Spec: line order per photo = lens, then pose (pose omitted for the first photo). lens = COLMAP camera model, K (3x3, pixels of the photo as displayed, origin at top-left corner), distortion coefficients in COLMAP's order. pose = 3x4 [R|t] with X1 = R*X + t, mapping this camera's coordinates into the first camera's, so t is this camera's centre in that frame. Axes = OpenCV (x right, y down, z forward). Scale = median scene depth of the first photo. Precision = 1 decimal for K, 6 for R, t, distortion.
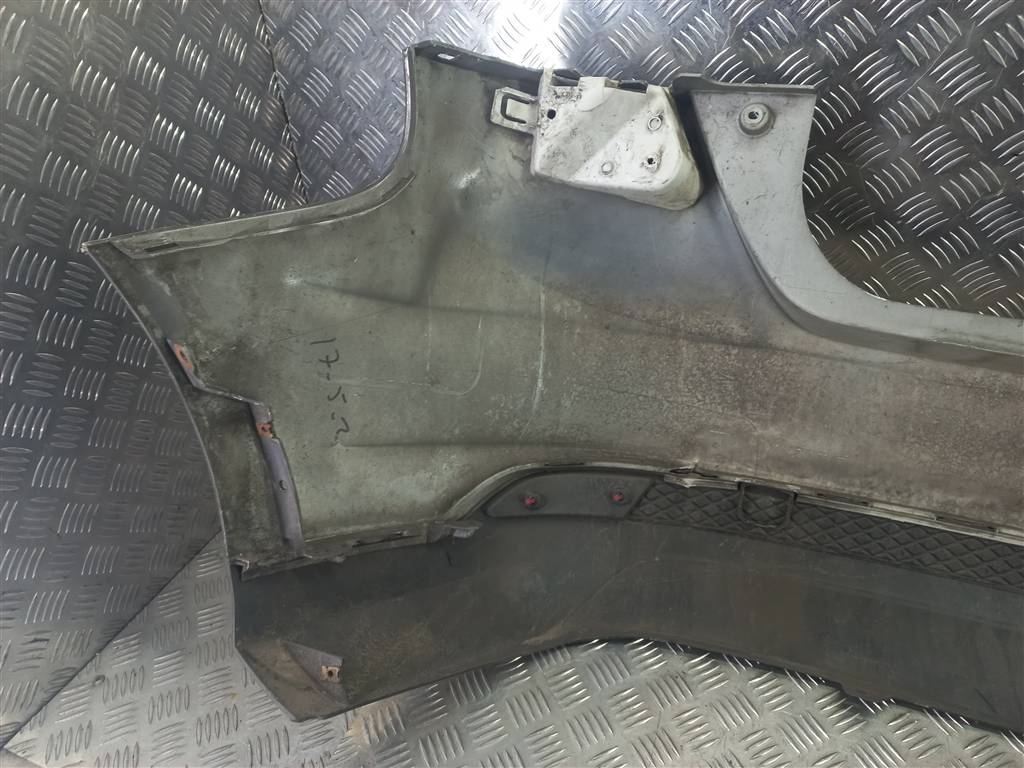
lens RADIAL K [[733.1, 0, 514.0], [0, 733.1, 366.8], [0, 0, 1]] dist [0.069558, -0.096867]
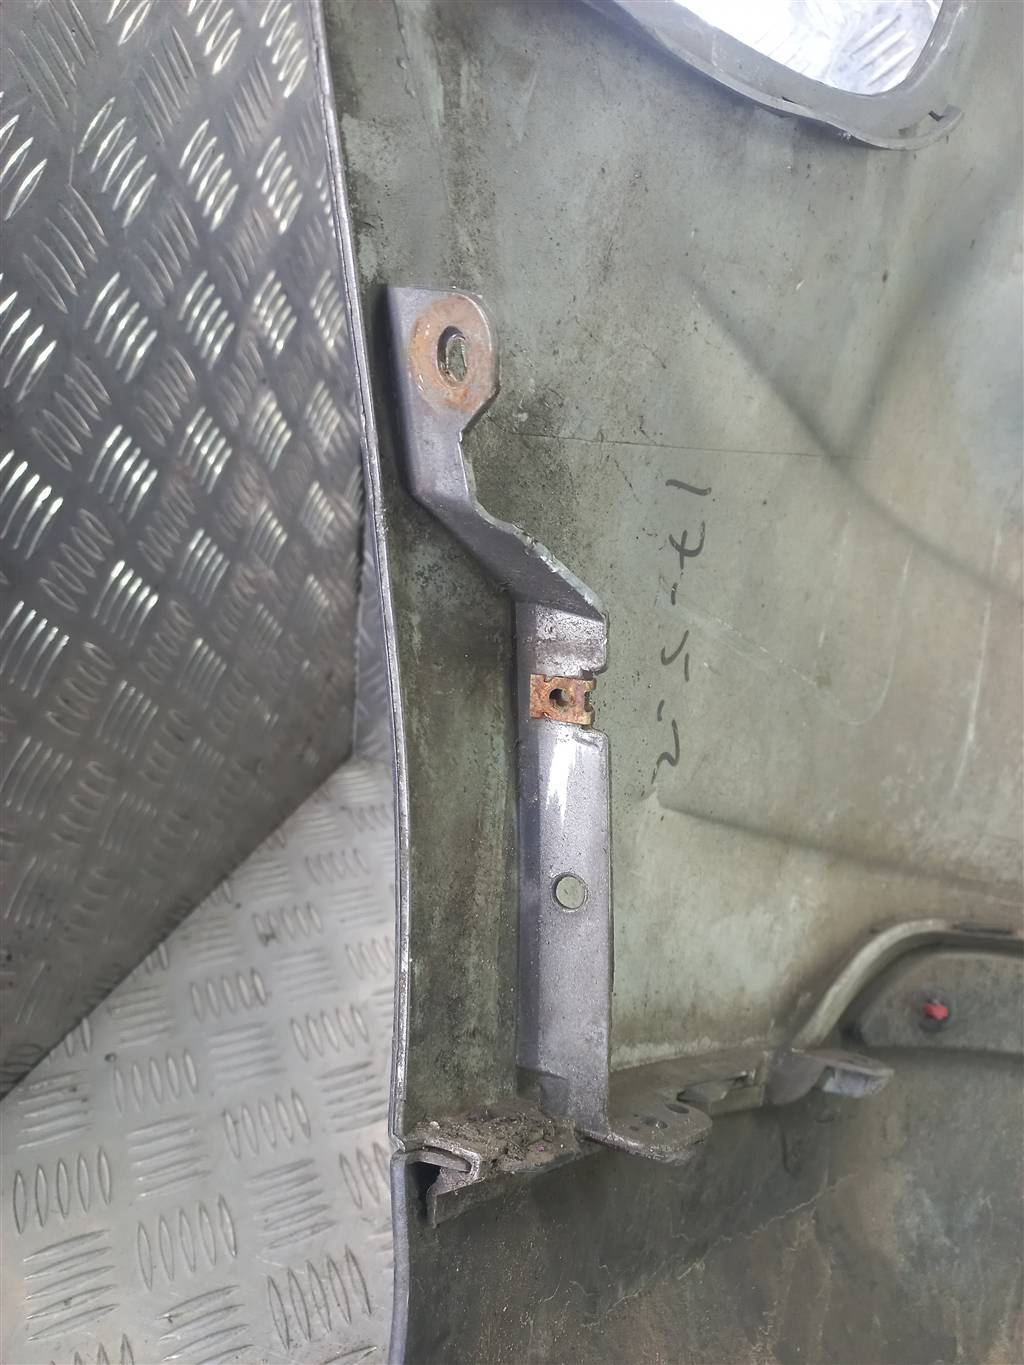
lens RADIAL K [[1009.7, 0, 528.0], [0, 1009.7, 667.3], [0, 0, 1]] dist [0.006553, -0.002554]
pose [[0.973096, 0.139241, 0.183564, -0.358200], [-0.109518, 0.980499, -0.163180, 0.118501], [-0.202706, 0.138686, 0.969369, 0.497090]]
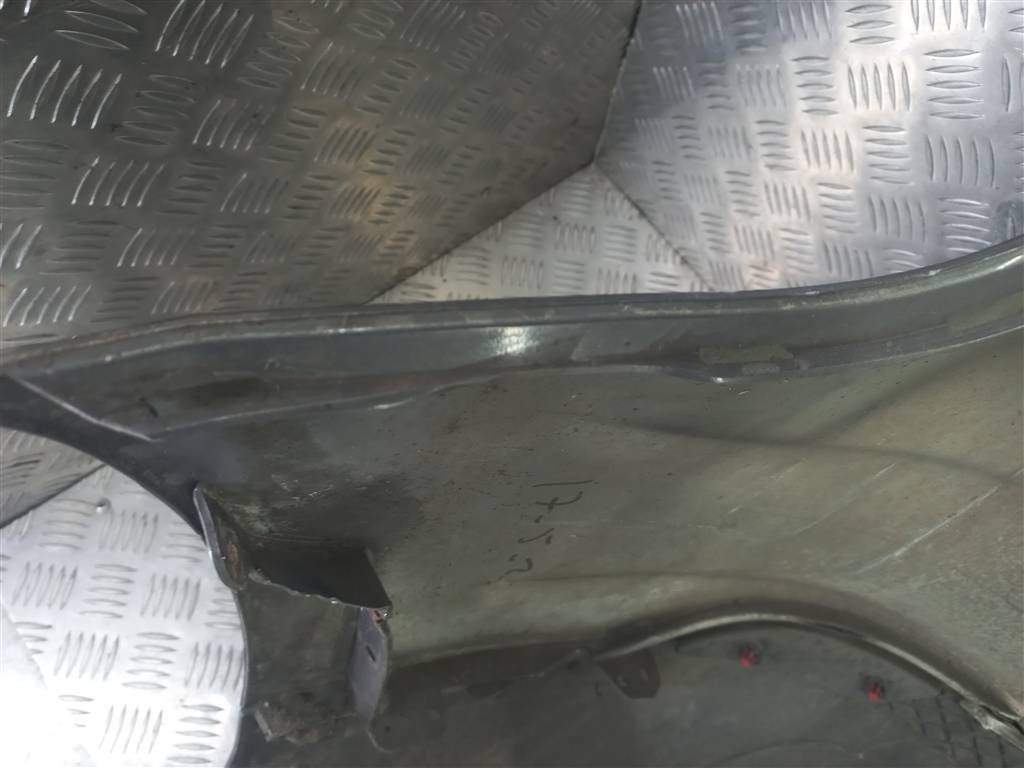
lens RADIAL K [[757.4, 0, 512.0], [0, 757.4, 384.0], [0, 0, 1]] dist [0.006553, -0.002554]
pose [[0.868999, 0.494804, -0.003221, -0.273415], [-0.404114, 0.713451, 0.572433, -0.271804], [0.285540, -0.496142, 0.819945, 0.582690]]
